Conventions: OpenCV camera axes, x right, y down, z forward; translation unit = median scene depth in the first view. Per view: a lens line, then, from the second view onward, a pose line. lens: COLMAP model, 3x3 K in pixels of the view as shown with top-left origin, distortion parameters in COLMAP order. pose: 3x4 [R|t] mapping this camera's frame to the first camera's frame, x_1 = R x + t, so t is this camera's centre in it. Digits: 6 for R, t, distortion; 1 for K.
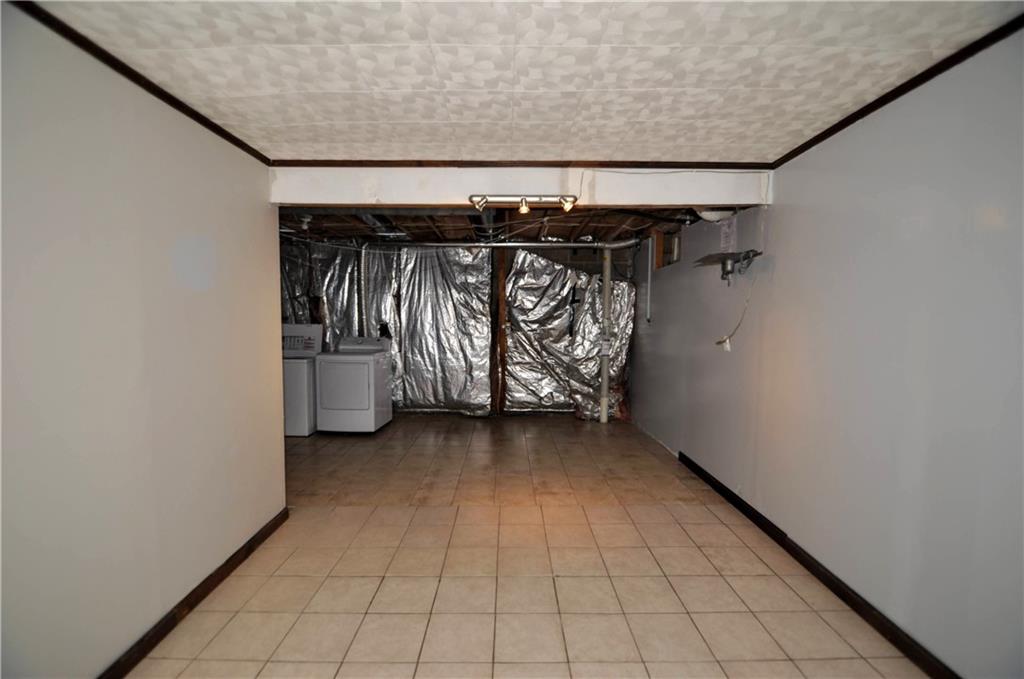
lens RADIAL K [[448.9, 0, 512.5], [0, 448.9, 344.1], [0, 0, 1]] dist [0.002093, -0.011714]
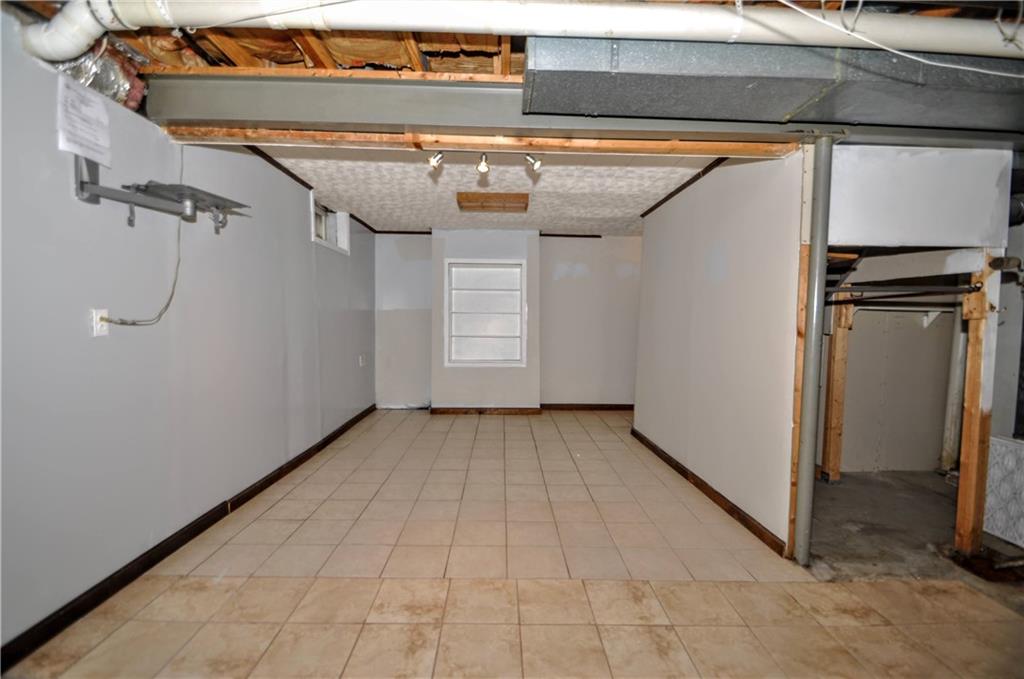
lens RADIAL K [[448.9, 0, 512.5], [0, 448.9, 344.1], [0, 0, 1]] dist [0.002093, -0.011714]
pose [[-0.999722, -0.017643, -0.015640, -0.019260], [-0.019321, 0.993218, 0.114651, -0.049137], [0.013511, 0.114922, -0.993283, 1.584590]]
